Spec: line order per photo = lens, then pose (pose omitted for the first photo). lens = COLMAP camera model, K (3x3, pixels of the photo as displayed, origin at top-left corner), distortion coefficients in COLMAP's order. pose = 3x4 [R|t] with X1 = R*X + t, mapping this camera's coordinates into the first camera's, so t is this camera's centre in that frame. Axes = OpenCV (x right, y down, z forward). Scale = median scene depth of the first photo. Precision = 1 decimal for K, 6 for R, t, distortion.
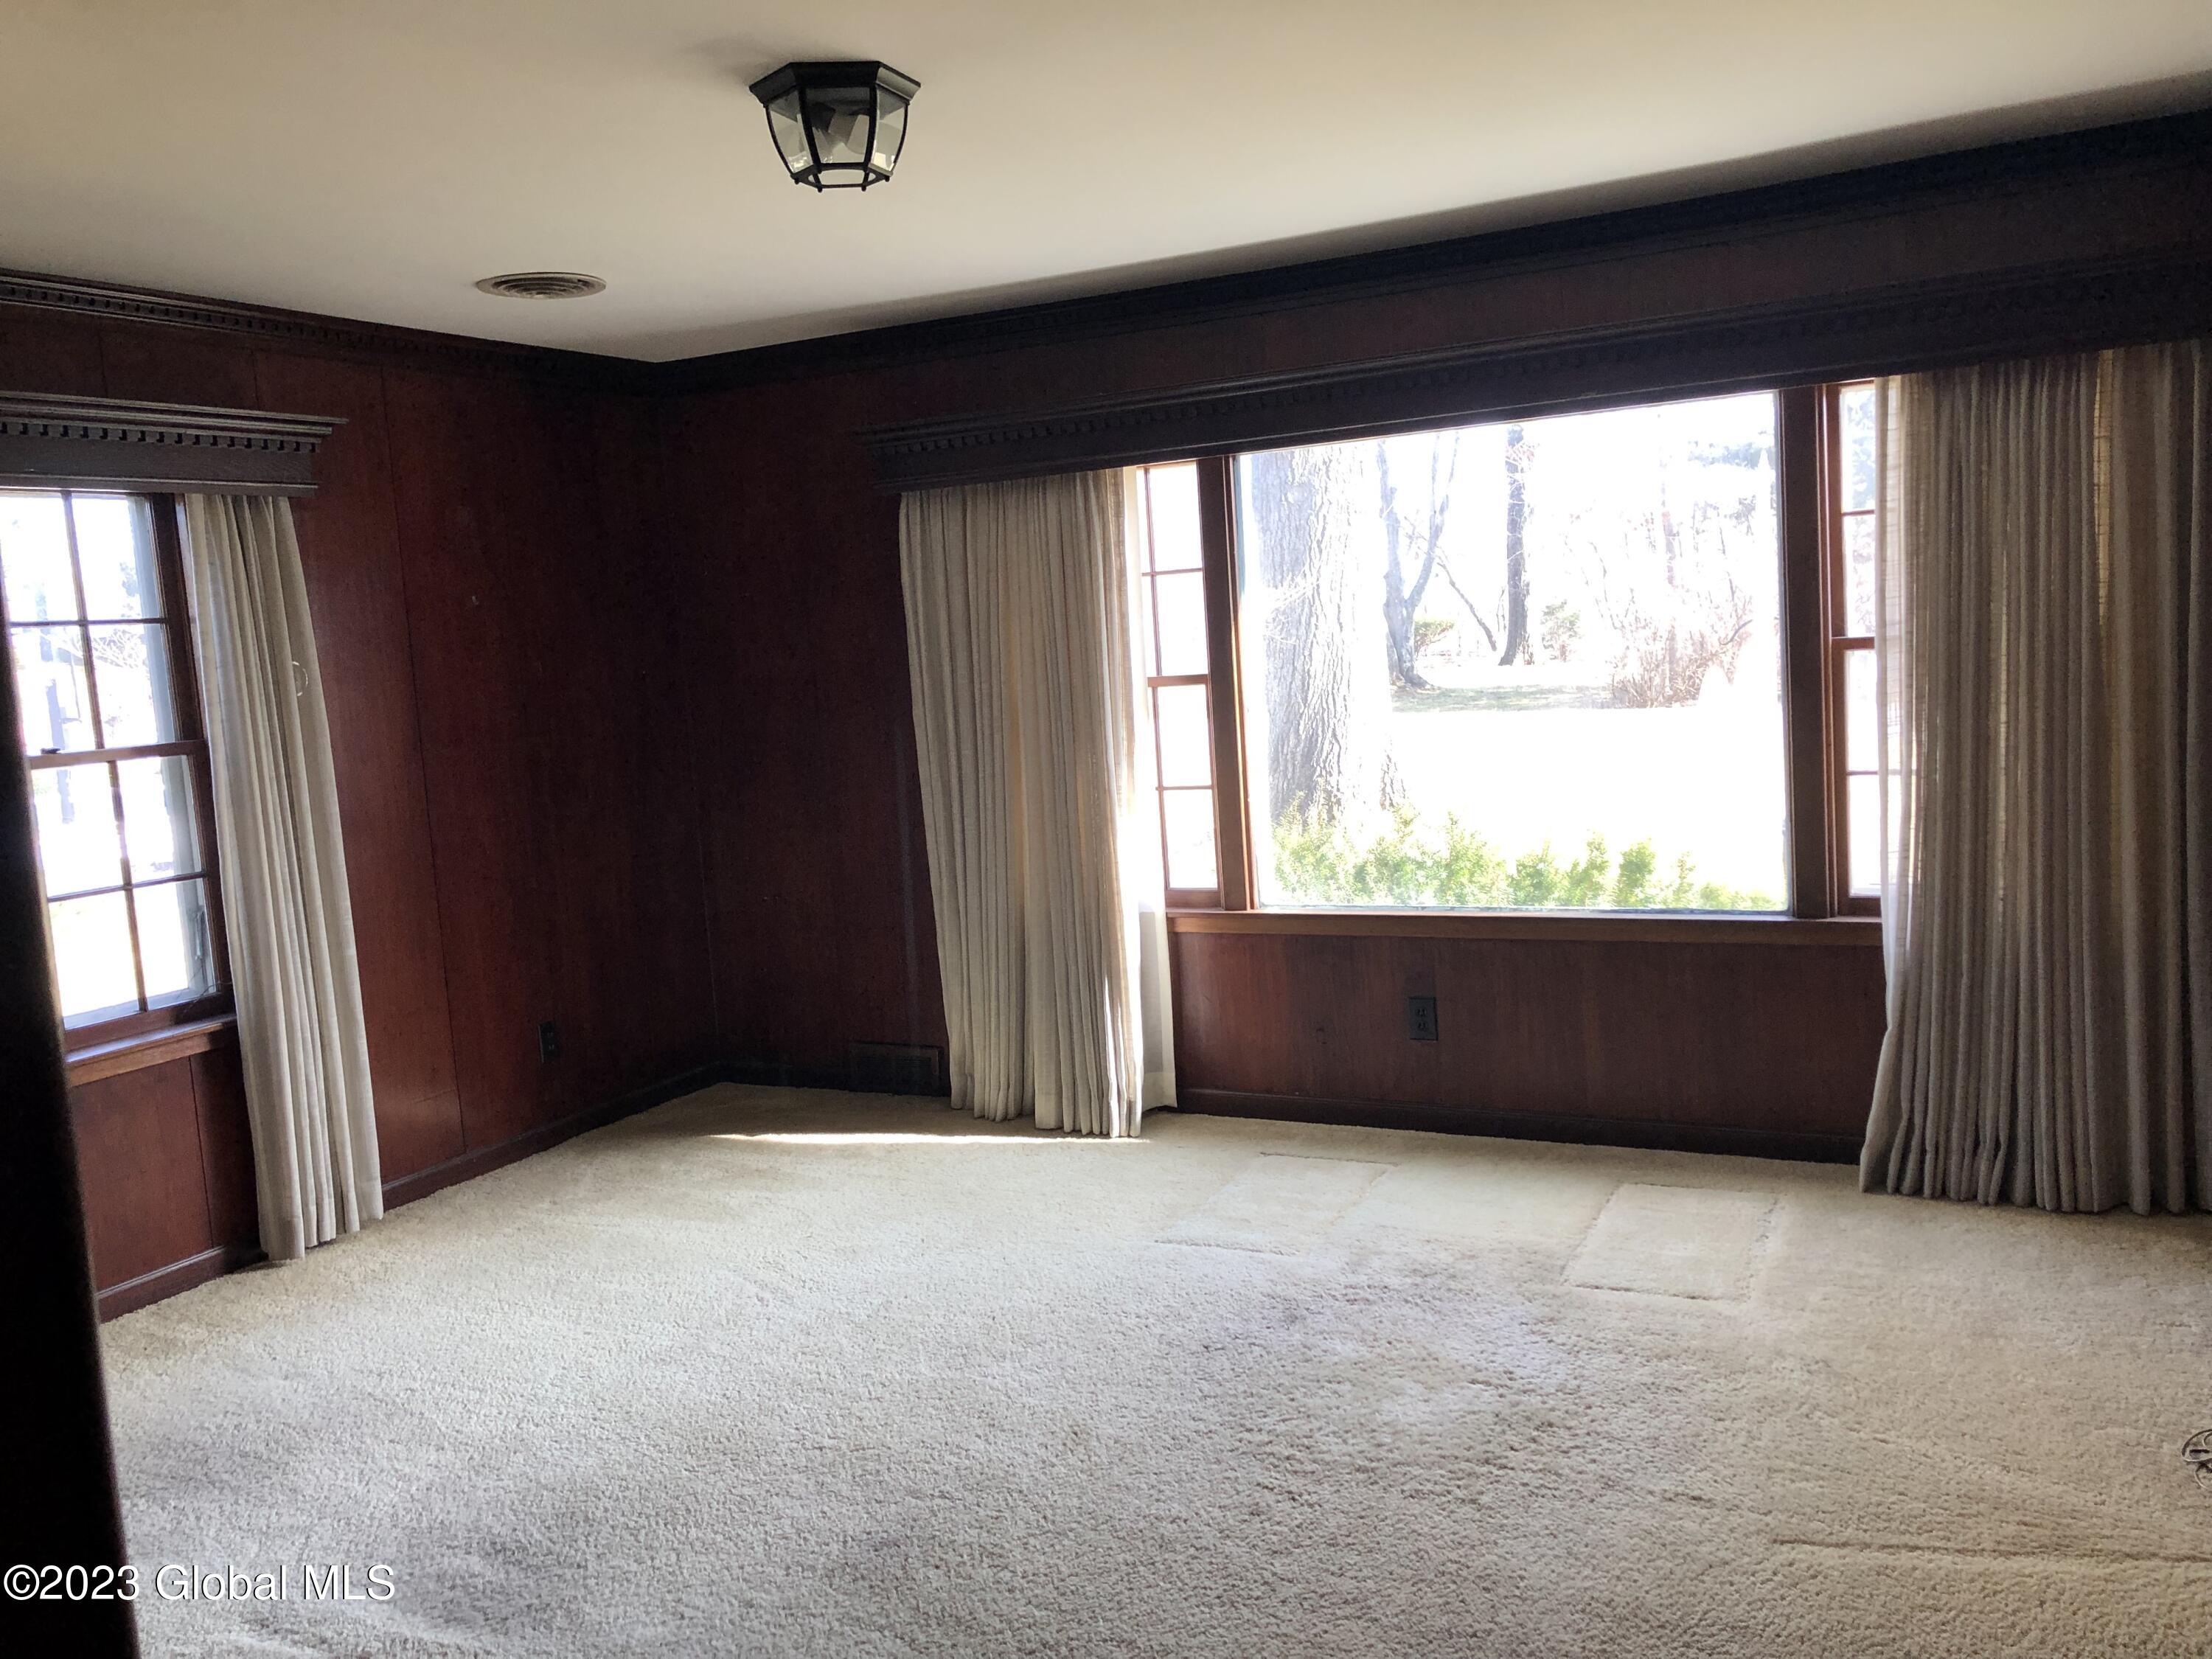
lens RADIAL K [[1899.4, 0, 1106.0], [0, 1899.4, 829.5], [0, 0, 1]] dist [0.042872, 0.013280]
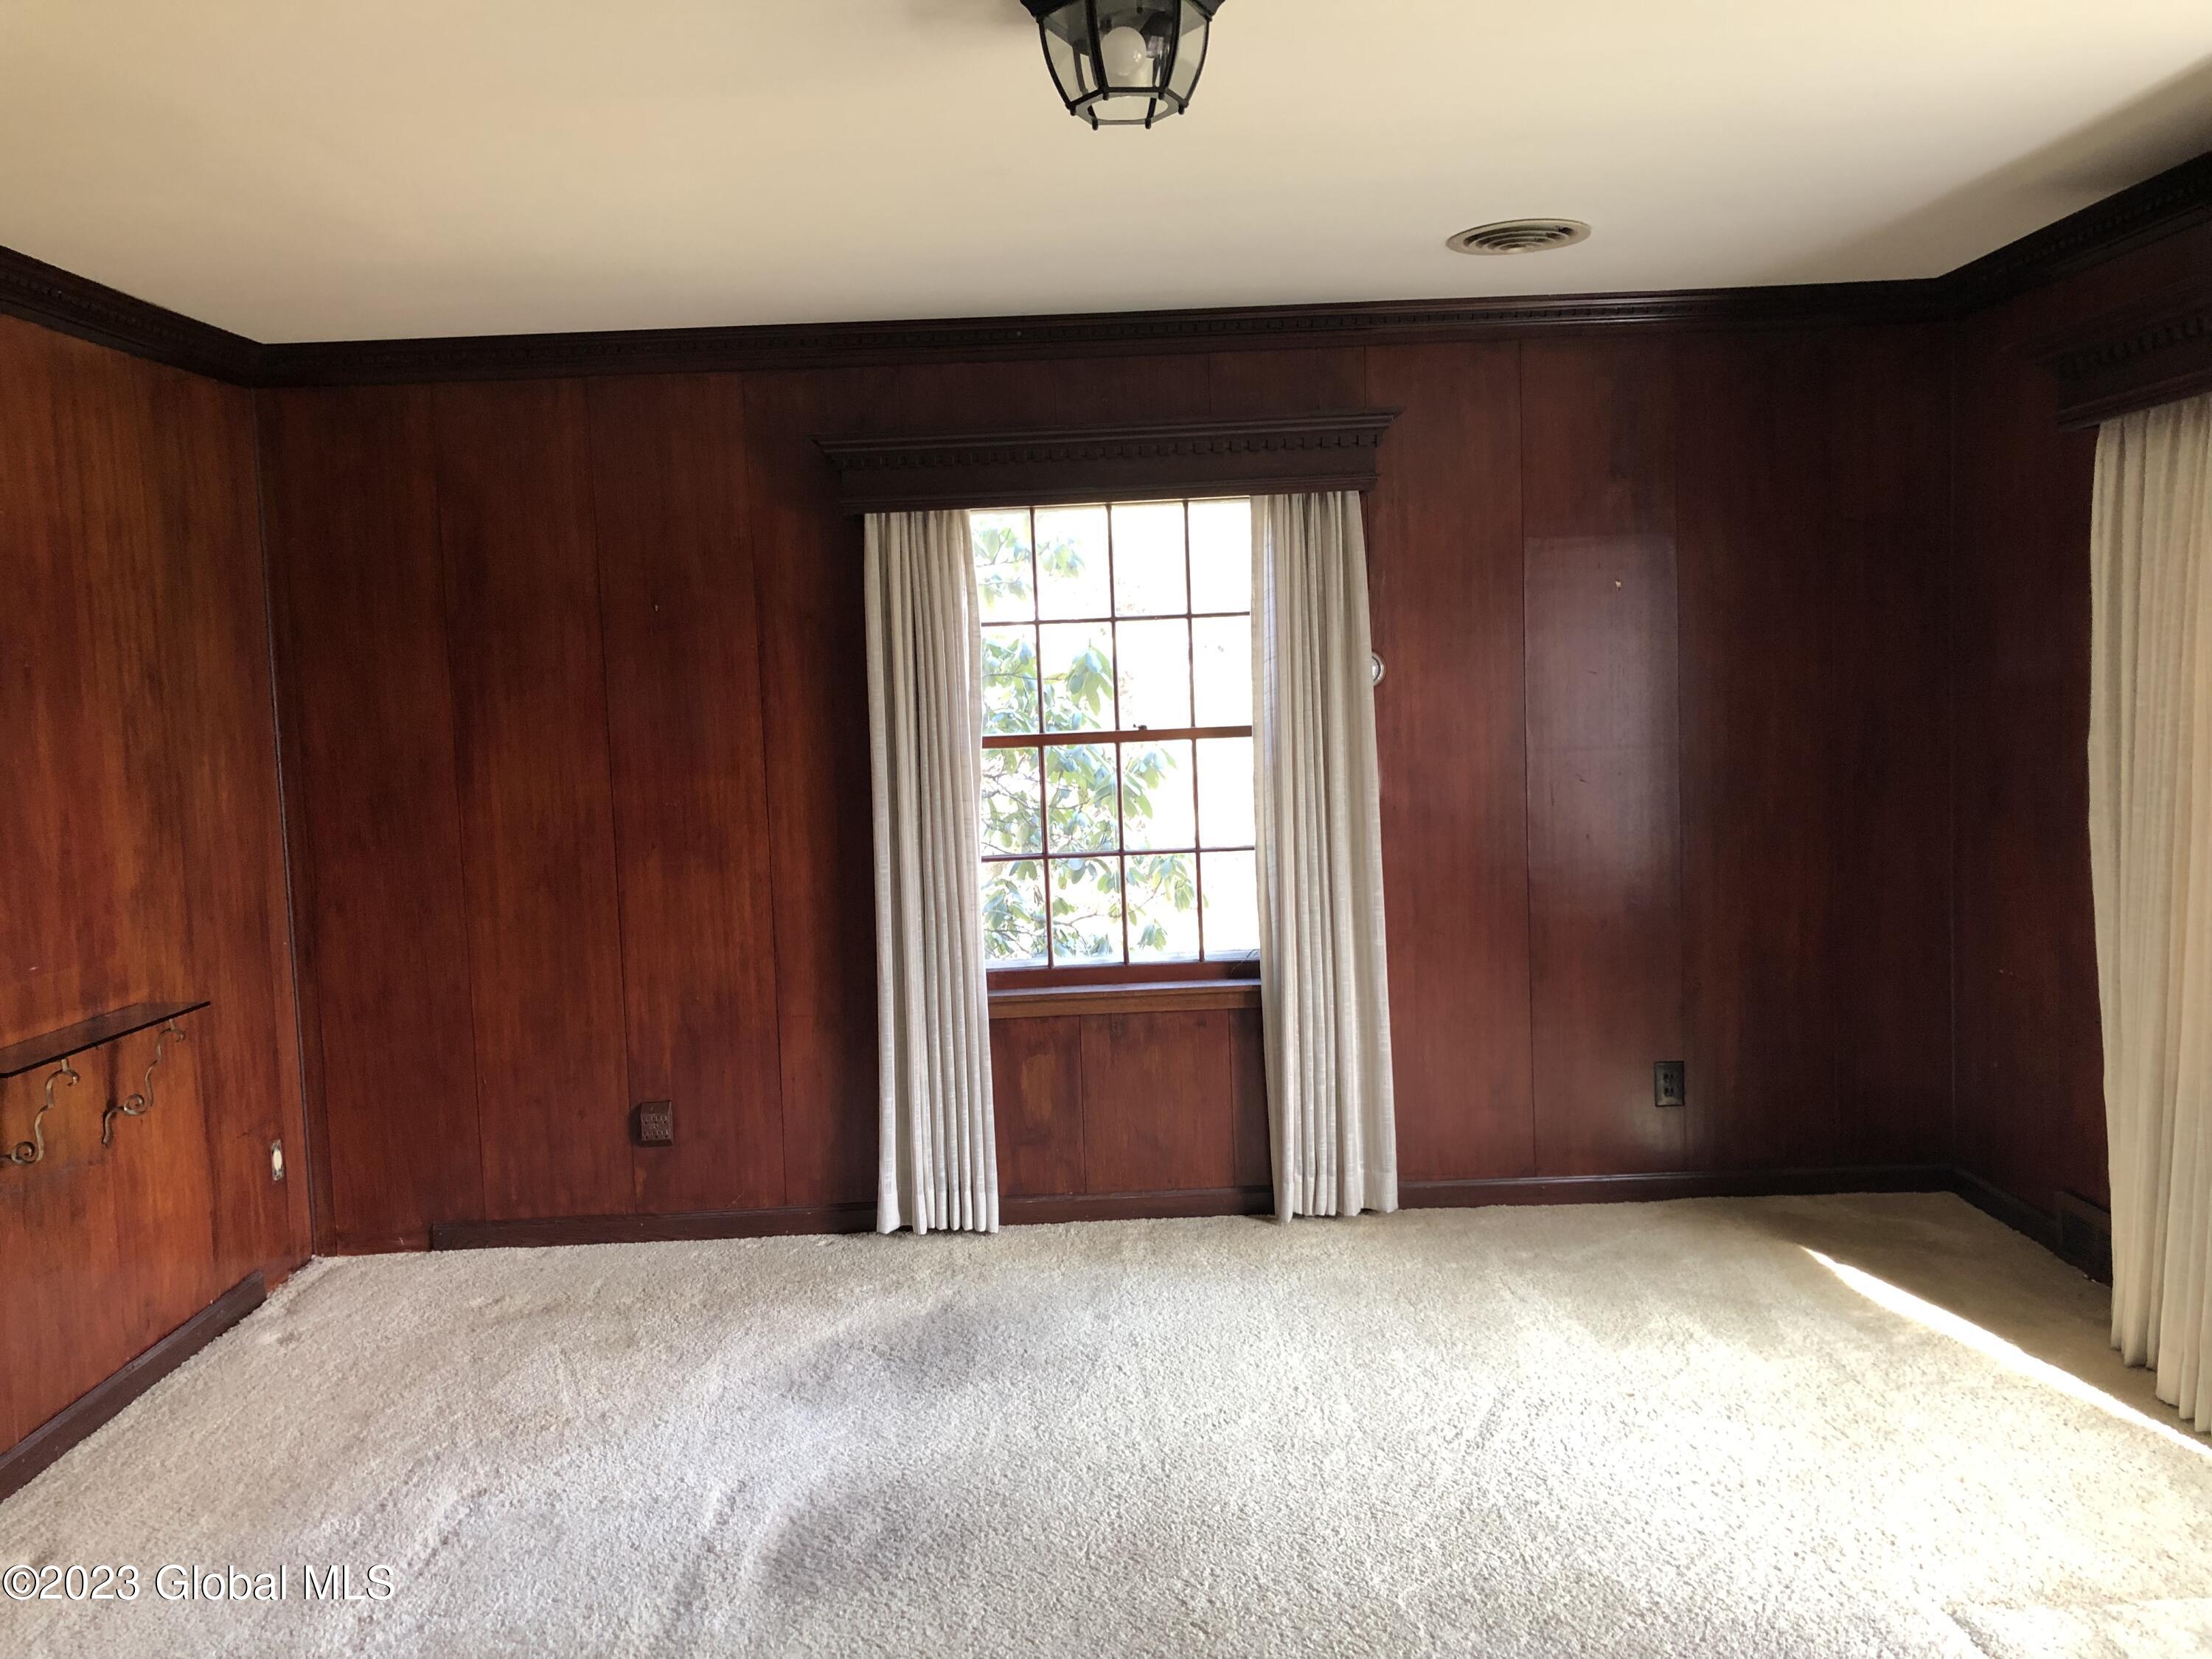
lens RADIAL K [[1899.4, 0, 1106.0], [0, 1899.4, 829.5], [0, 0, 1]] dist [0.042872, 0.013280]
pose [[0.446503, 0.121593, -0.886482, 0.412913], [-0.088187, 0.991880, 0.091632, -0.071849], [0.890426, 0.037262, 0.453600, 0.422192]]
